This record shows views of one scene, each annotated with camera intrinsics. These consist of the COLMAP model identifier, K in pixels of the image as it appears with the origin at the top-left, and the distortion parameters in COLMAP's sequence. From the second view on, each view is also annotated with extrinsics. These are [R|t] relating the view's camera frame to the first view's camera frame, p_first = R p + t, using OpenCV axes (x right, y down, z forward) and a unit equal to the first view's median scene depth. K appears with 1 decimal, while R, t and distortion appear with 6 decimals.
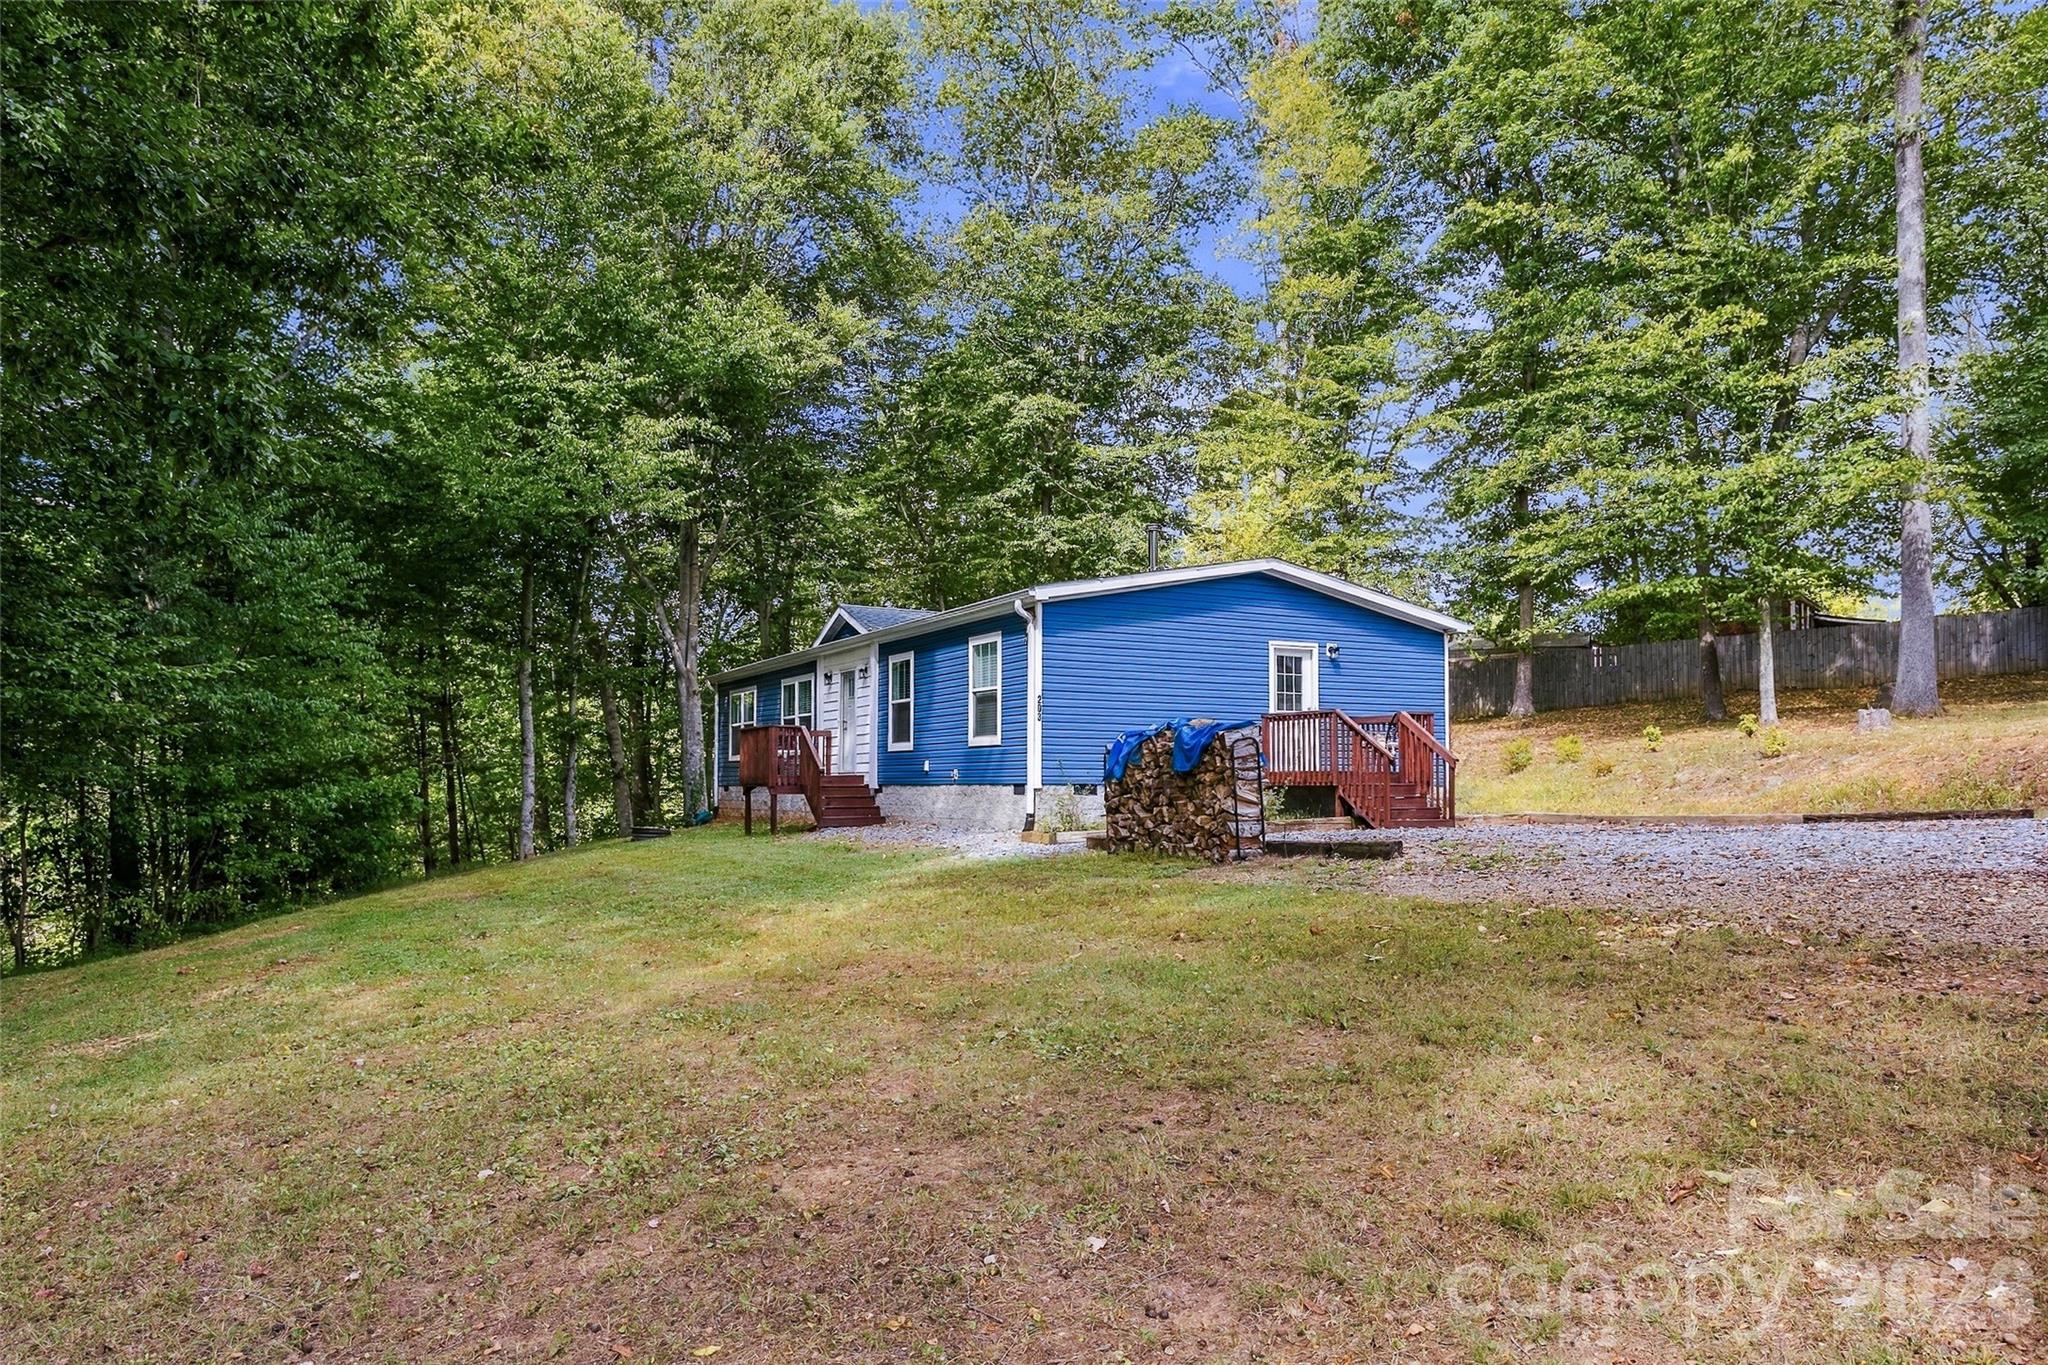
lens RADIAL K [[1342.4, 0, 1024.0], [0, 1342.4, 682.5], [0, 0, 1]] dist [-0.007930, -0.000752]
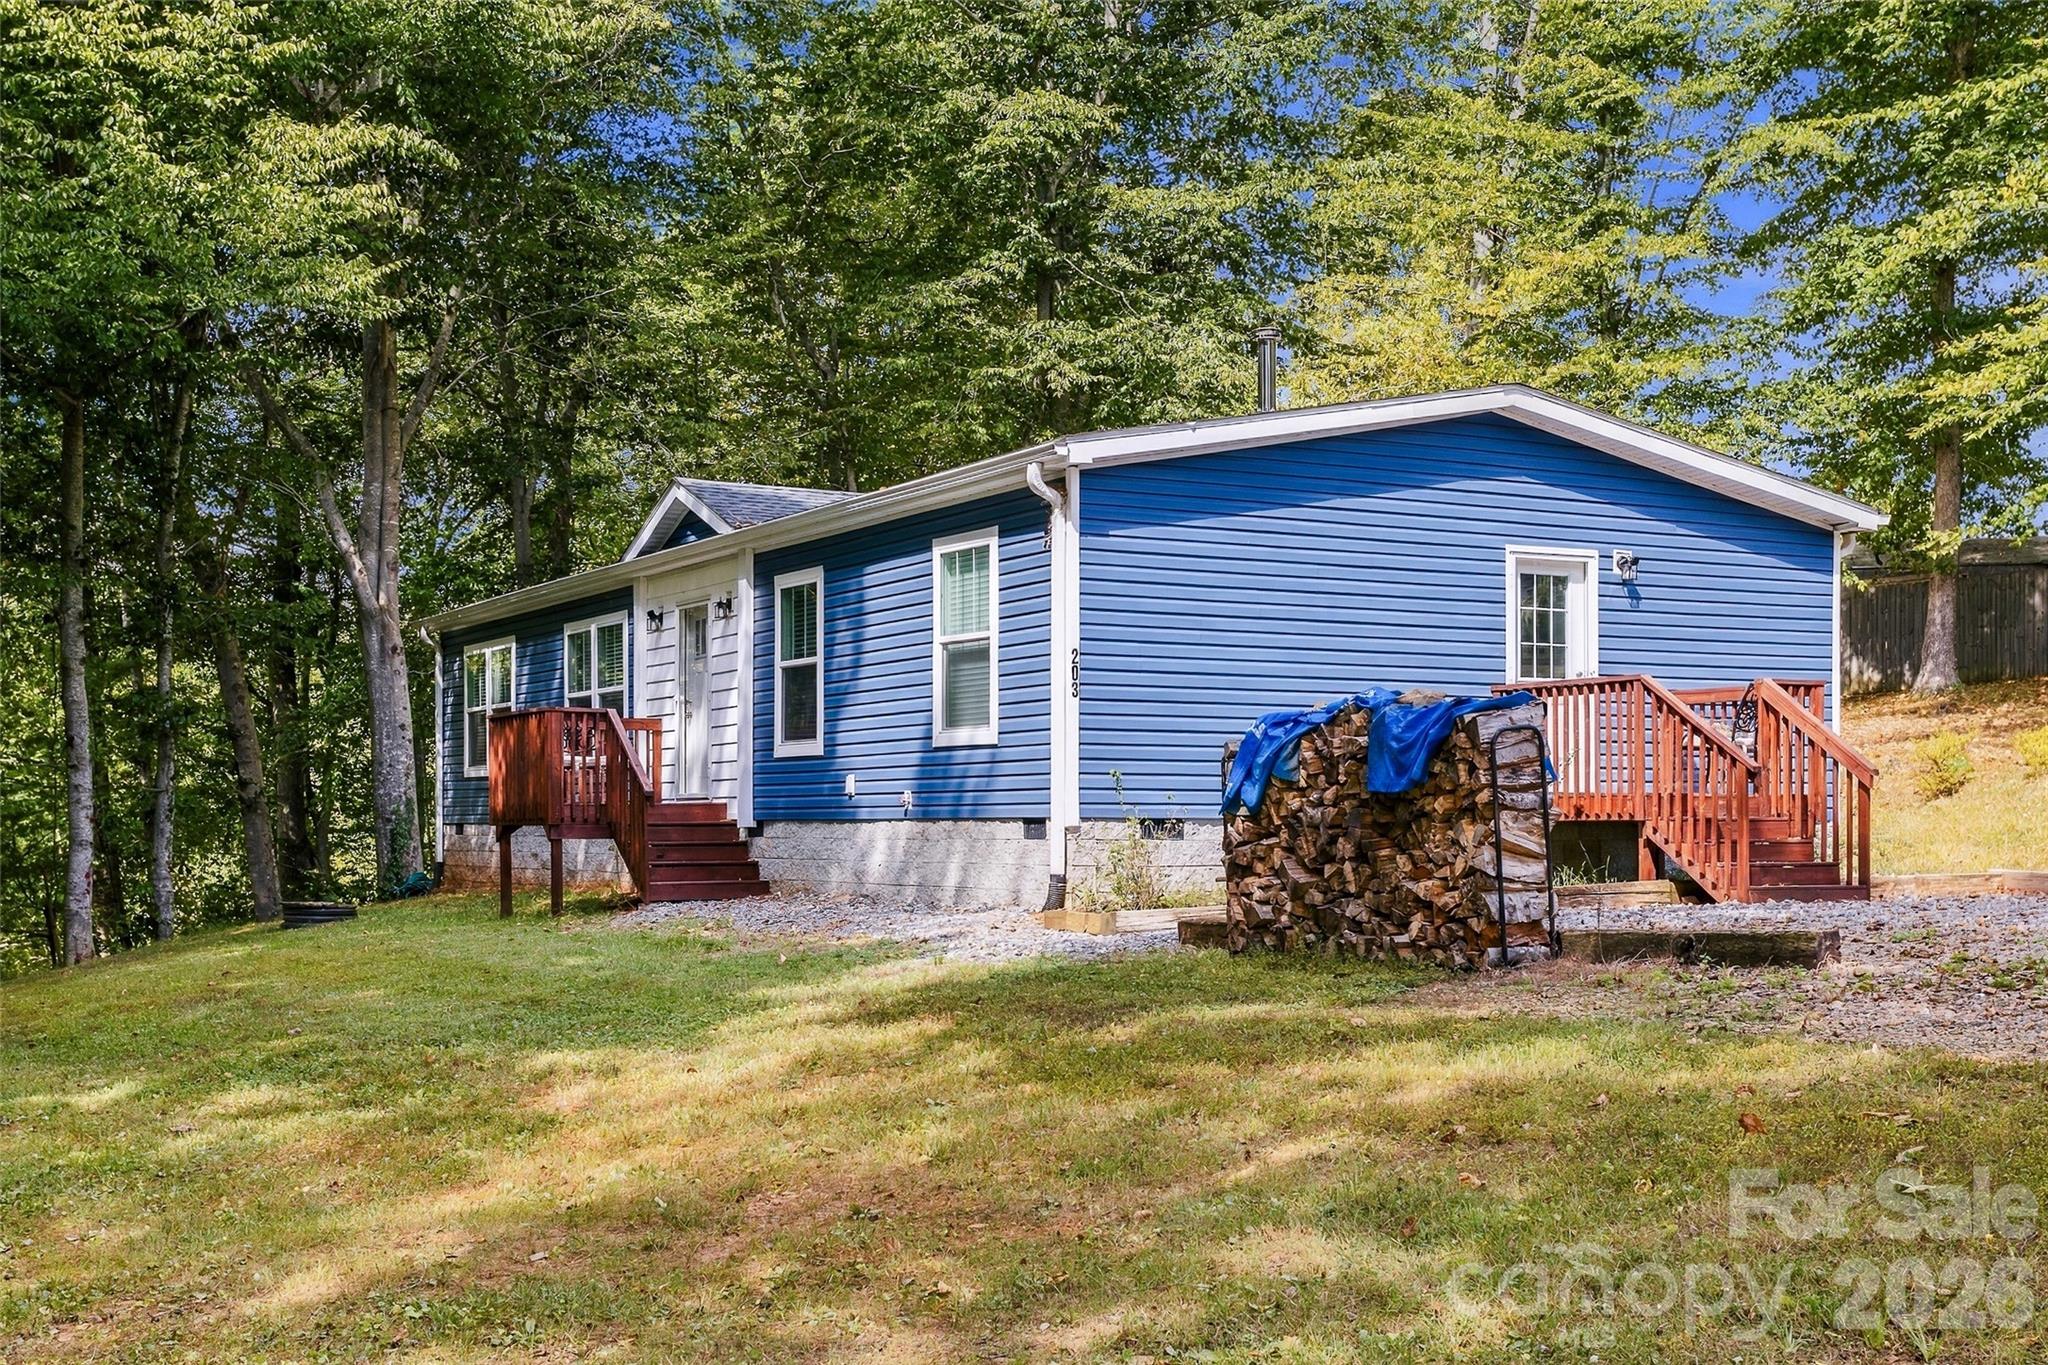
lens RADIAL K [[2424.8, 0, 1017.9], [0, 2424.8, 741.0], [0, 0, 1]] dist [0.014103, 0.153028]
pose [[0.999897, -0.002252, 0.014165, -0.013336], [0.001635, 0.999057, 0.043385, 0.002548], [-0.014250, -0.043357, 0.998958, 0.034063]]
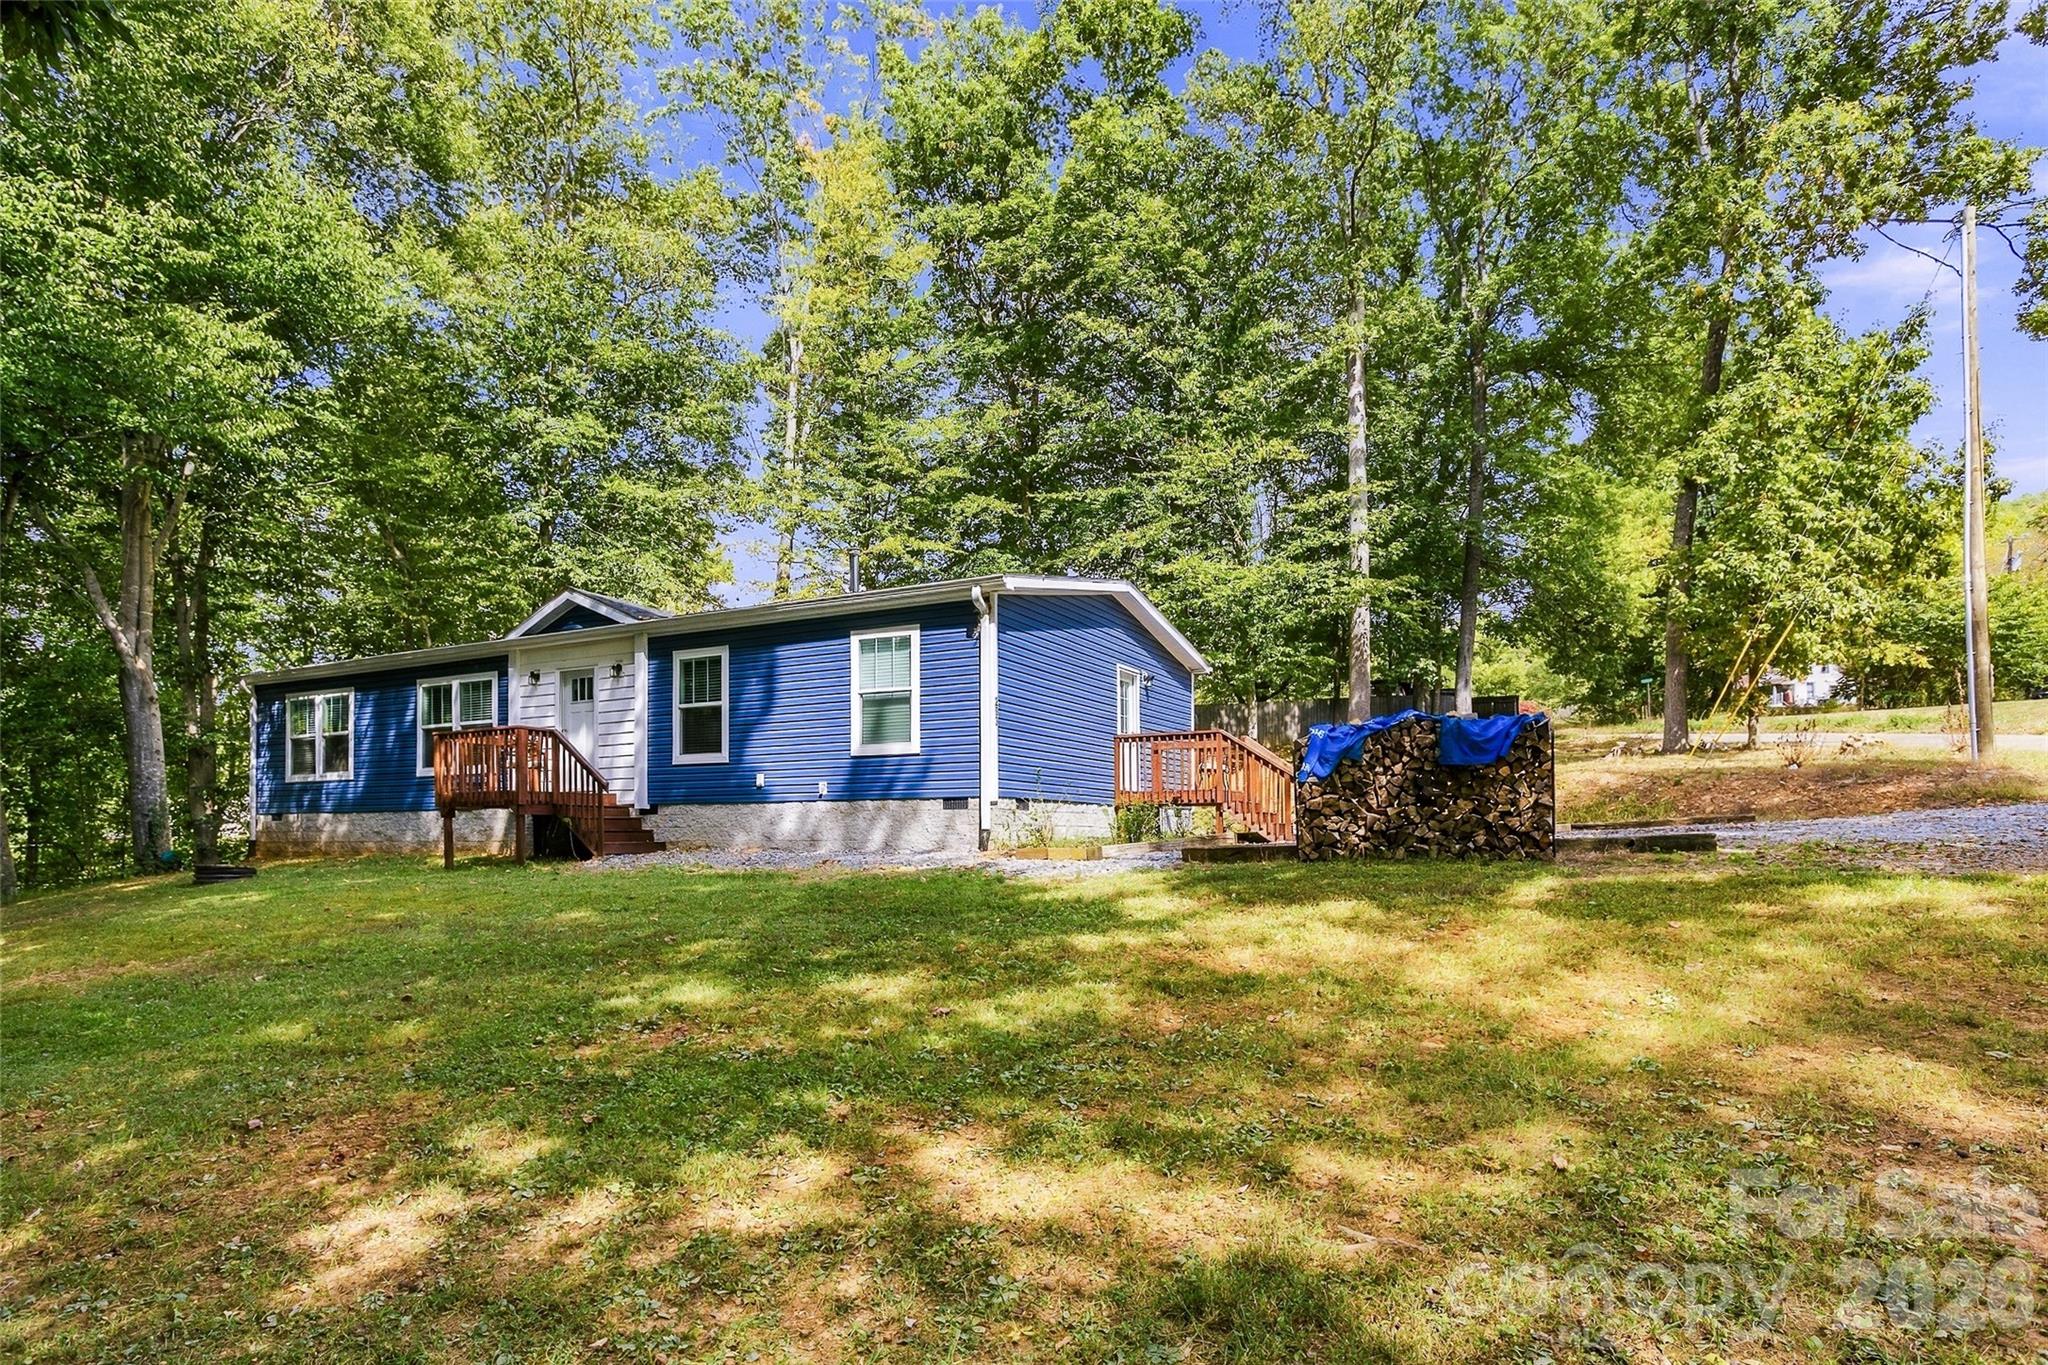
lens RADIAL K [[1097.7, 0, 1024.4], [0, 1097.7, 786.1], [0, 0, 1]] dist [-0.000387, 0.000145]
pose [[0.828754, 0.020111, 0.559252, -0.212509], [-0.038122, 0.999061, 0.020565, 0.029610], [-0.558314, -0.038363, 0.828743, 0.214023]]
